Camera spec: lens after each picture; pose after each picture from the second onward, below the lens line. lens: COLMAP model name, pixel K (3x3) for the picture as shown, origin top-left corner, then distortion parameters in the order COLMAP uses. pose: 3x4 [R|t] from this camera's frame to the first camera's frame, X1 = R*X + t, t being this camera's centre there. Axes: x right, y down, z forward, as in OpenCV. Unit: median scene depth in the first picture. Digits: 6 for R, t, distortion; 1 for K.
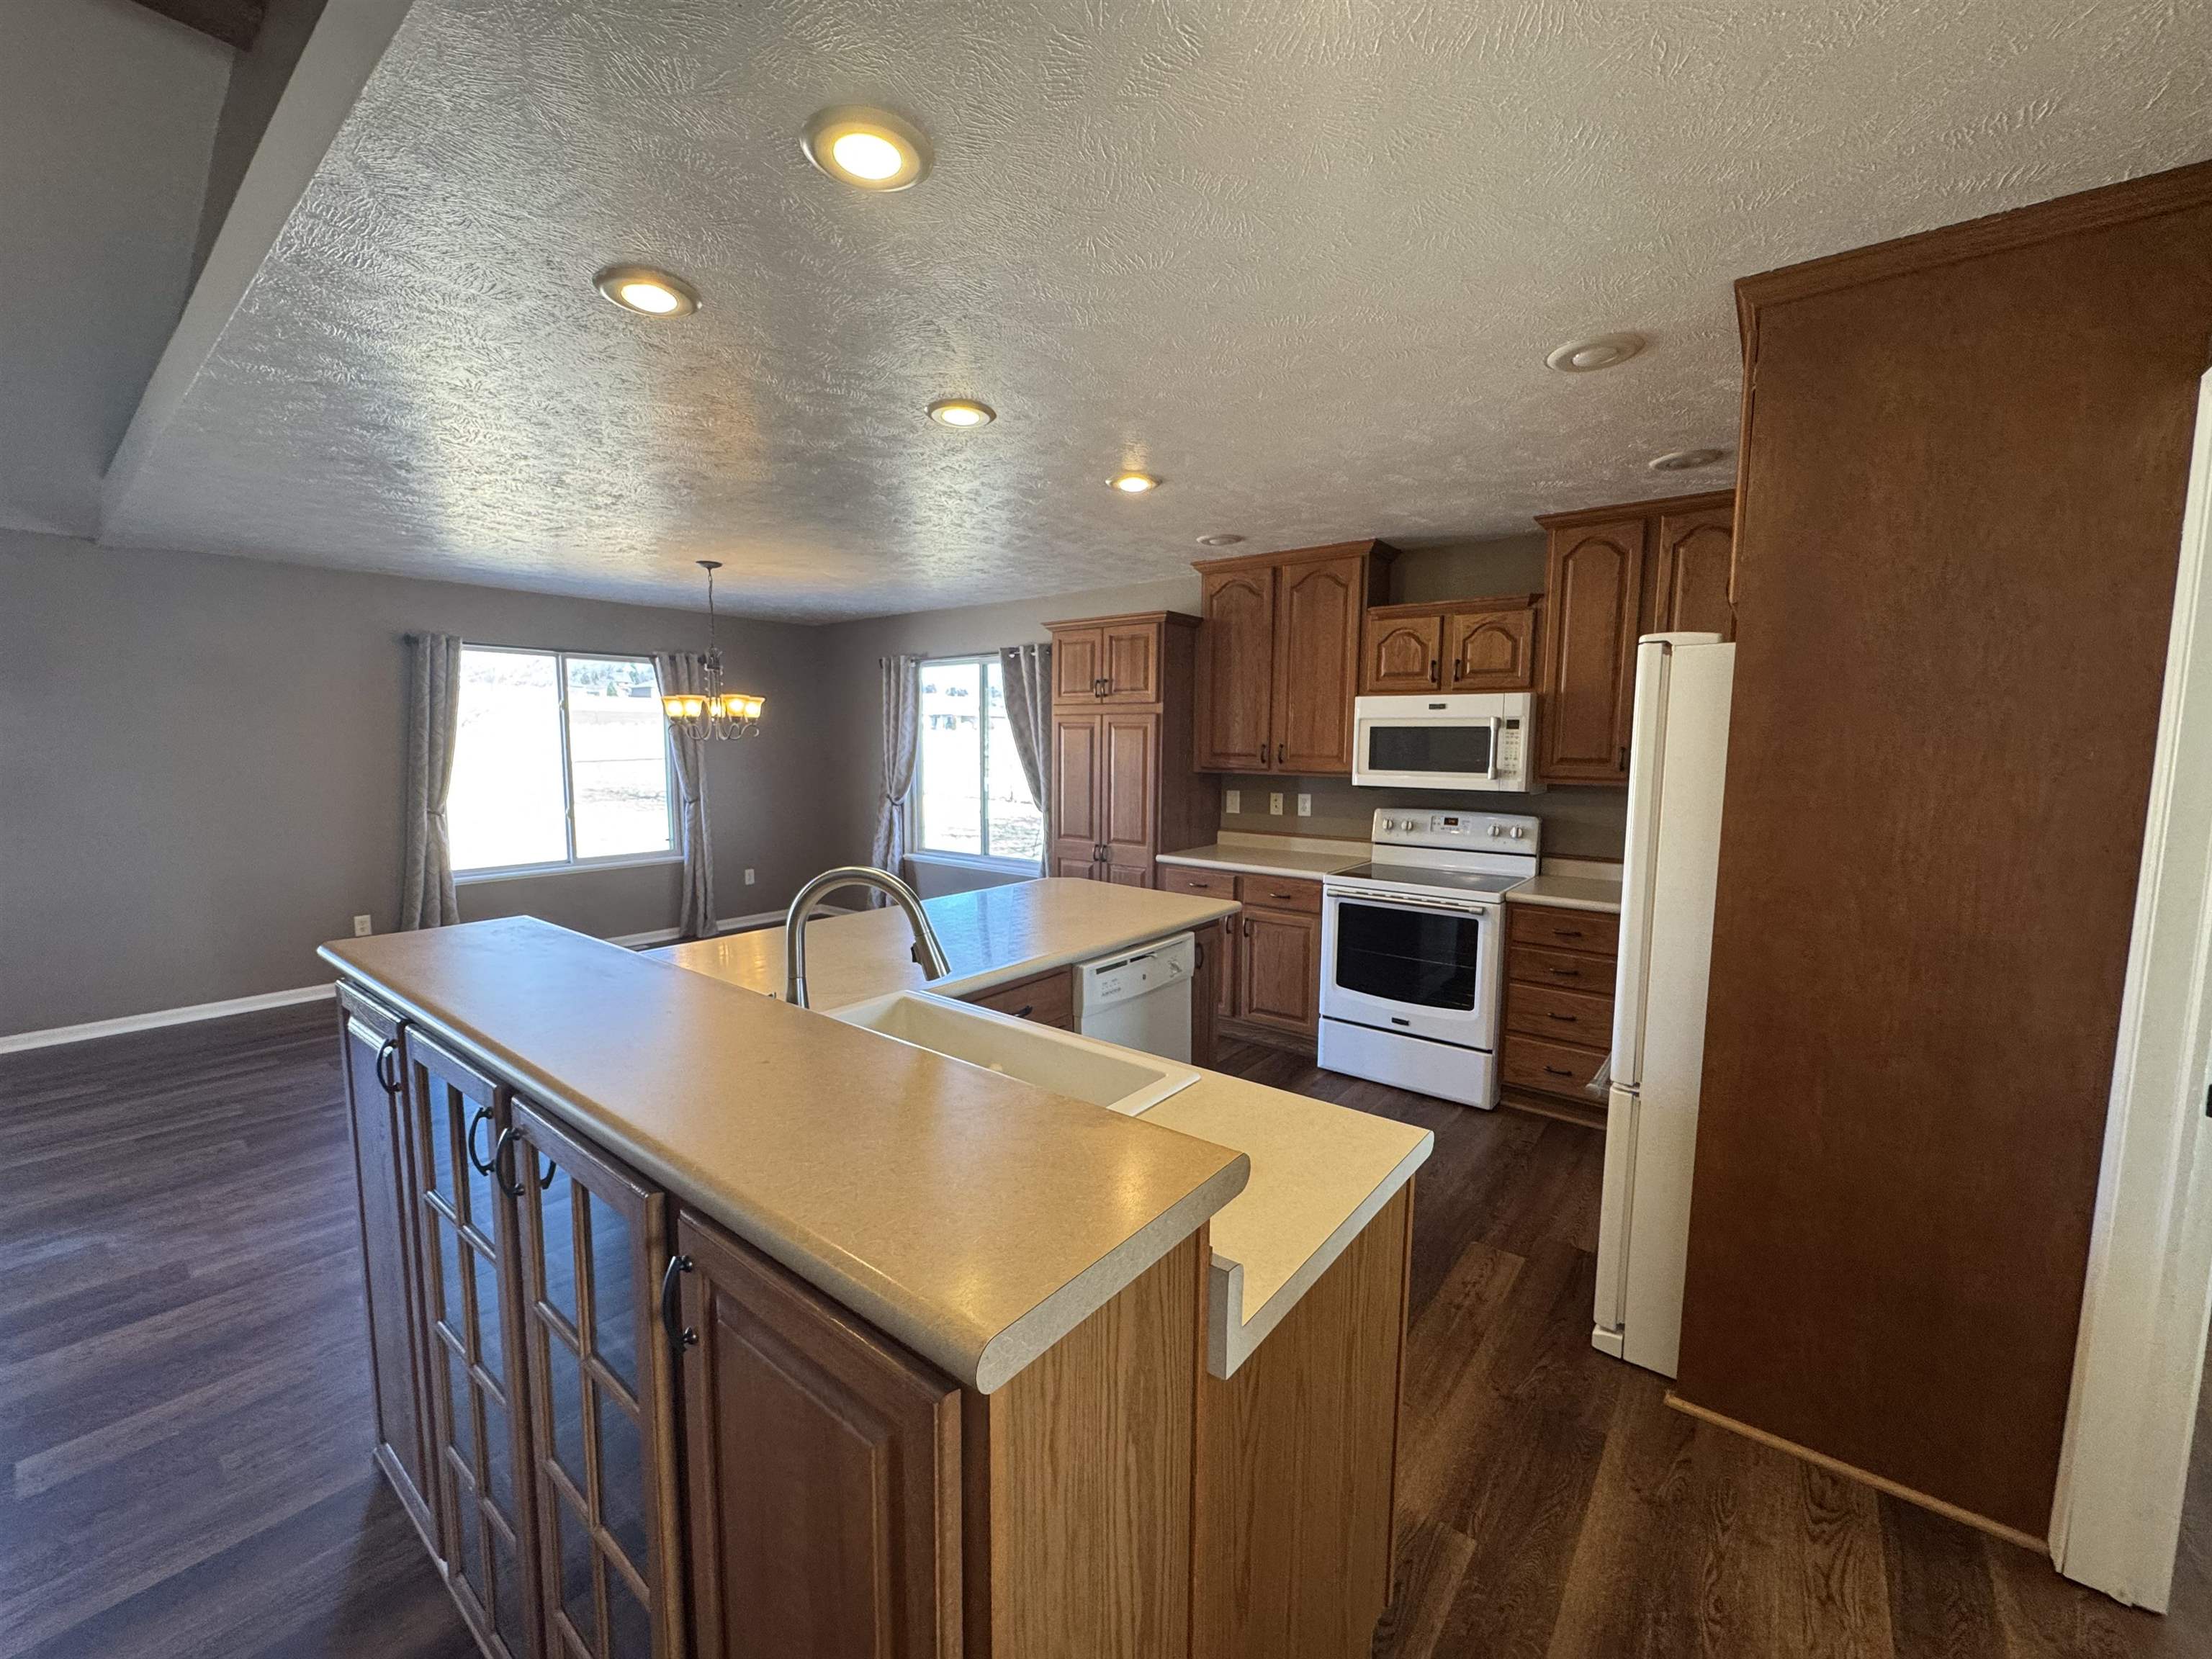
lens RADIAL K [[880.0, 0, 1105.8], [0, 880.0, 831.1], [0, 0, 1]] dist [-0.000366, 0.000113]
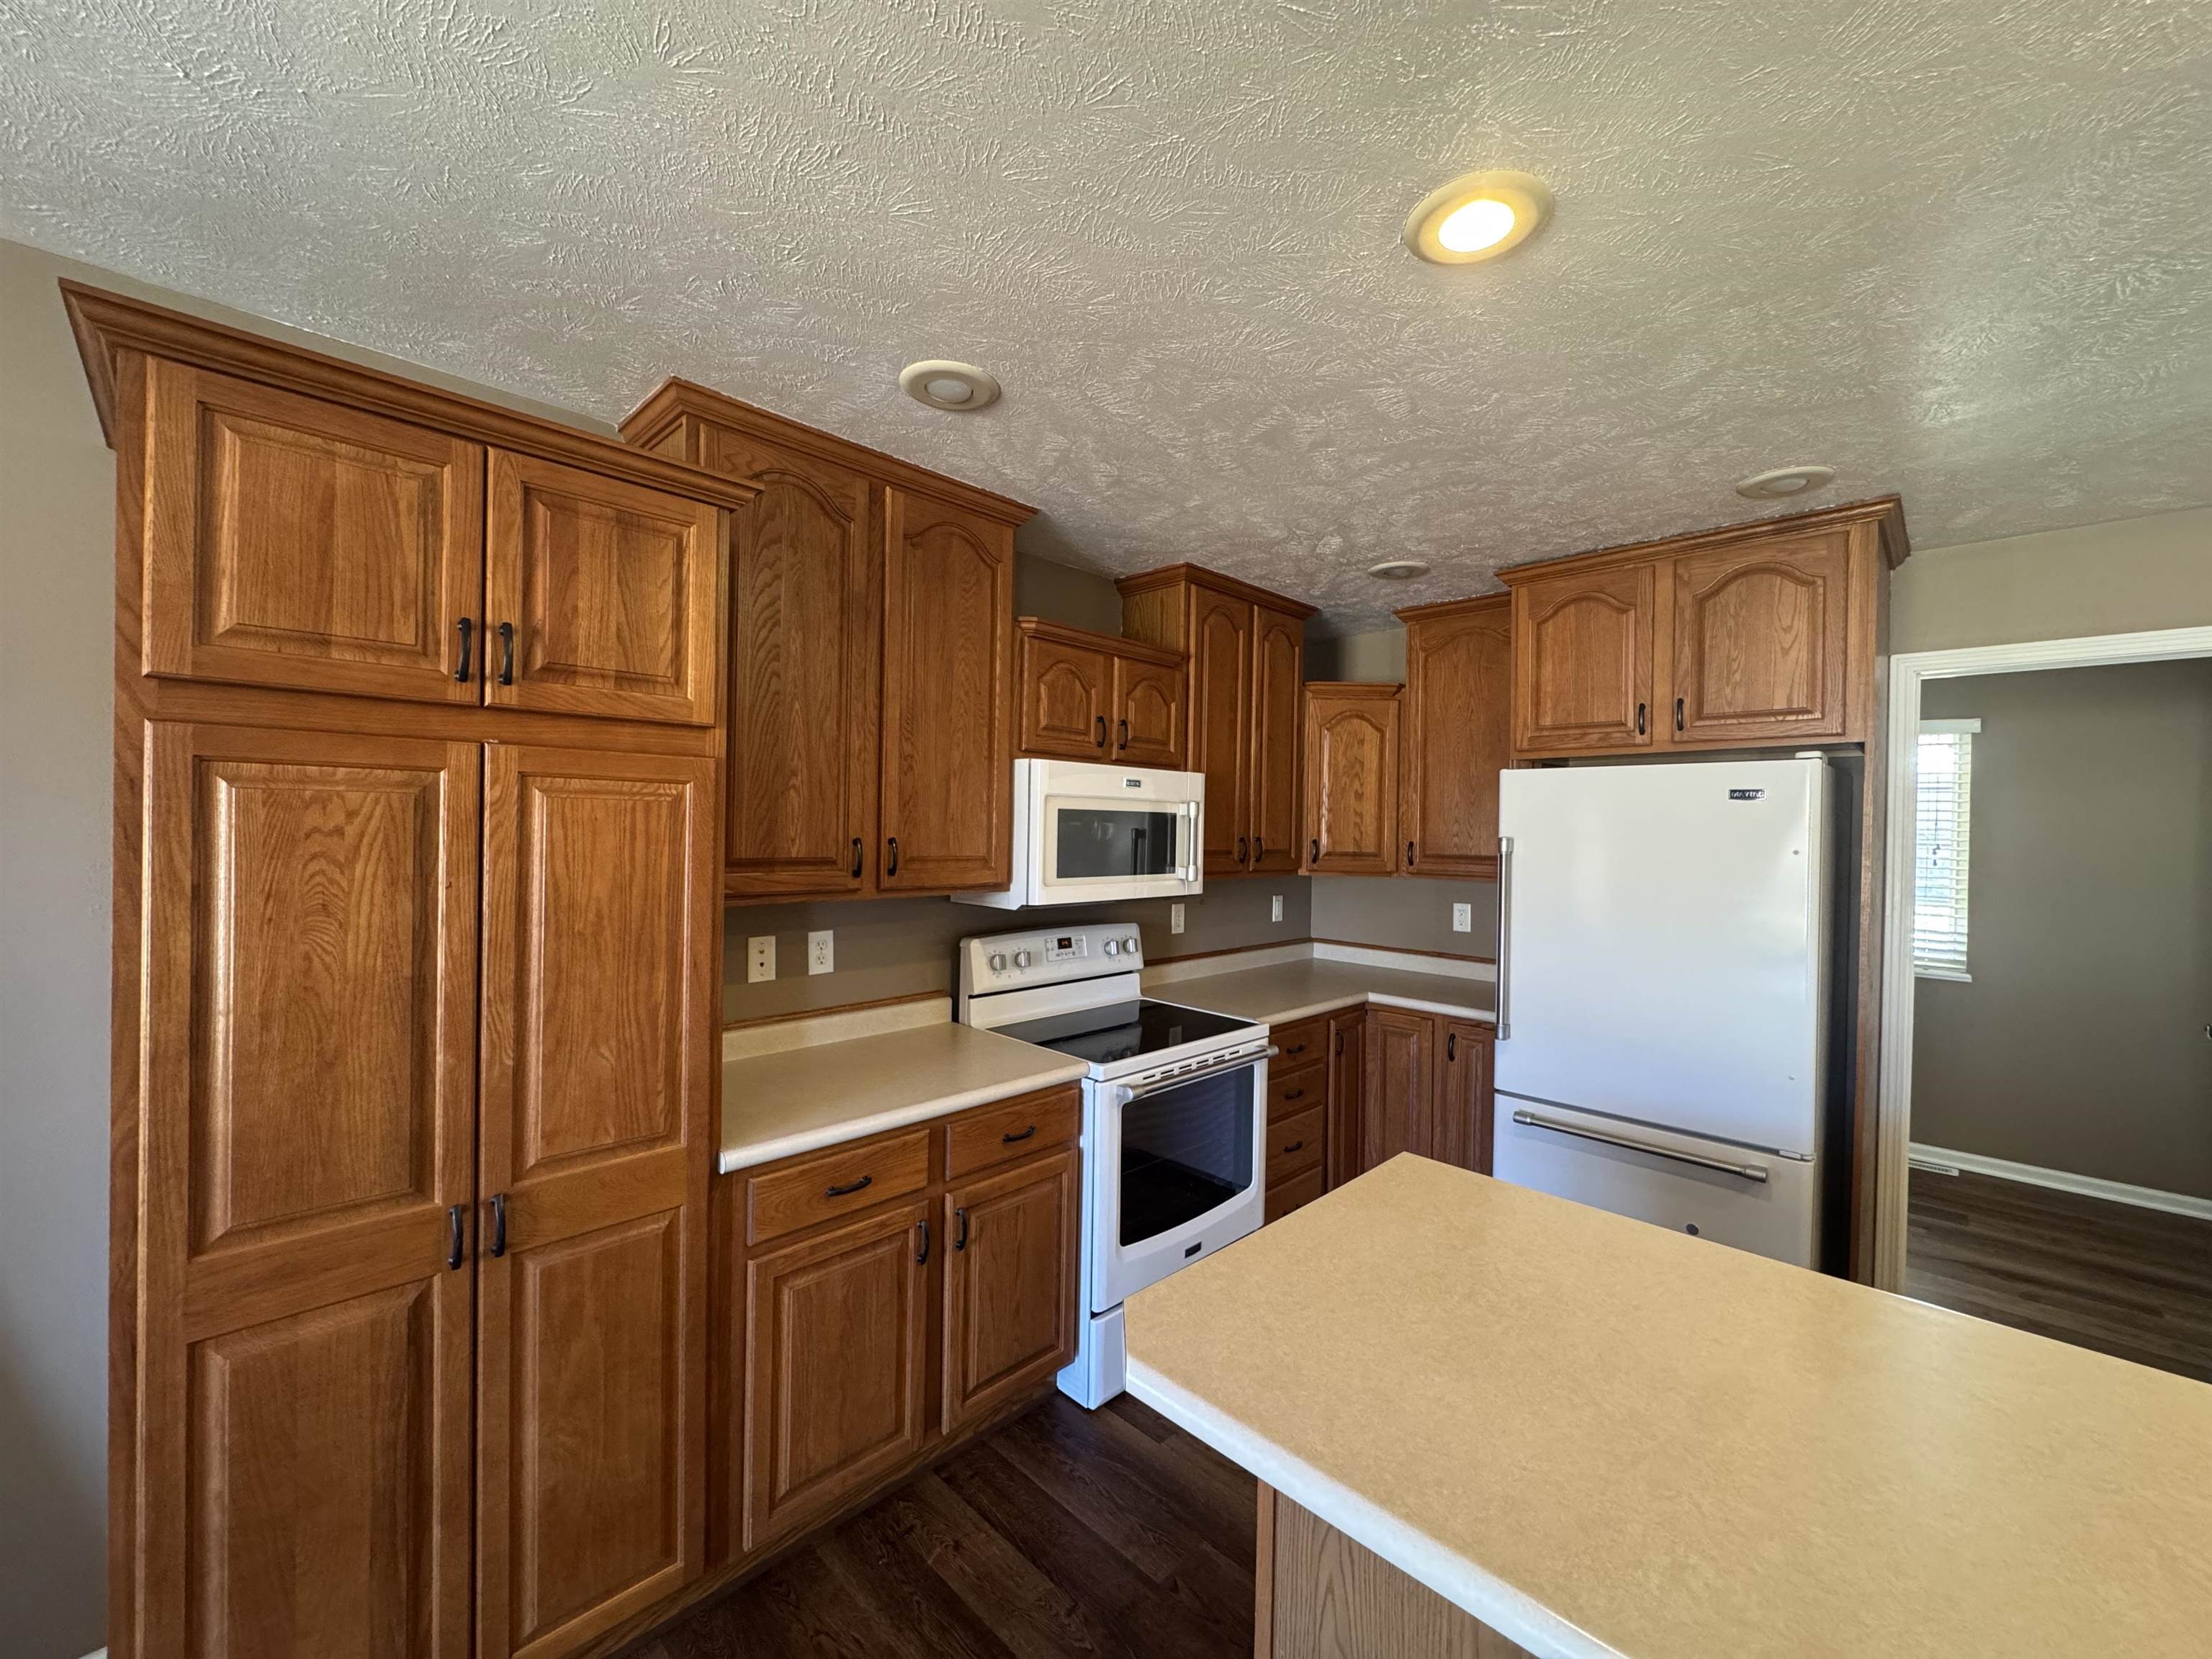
lens RADIAL K [[880.0, 0, 1107.7], [0, 880.0, 831.4], [0, 0, 1]] dist [-0.000366, 0.000113]
pose [[0.106791, -0.013065, 0.994196, -0.306257], [0.086250, 0.996266, 0.003828, -0.100268], [-0.990534, 0.085340, 0.107519, 0.883686]]
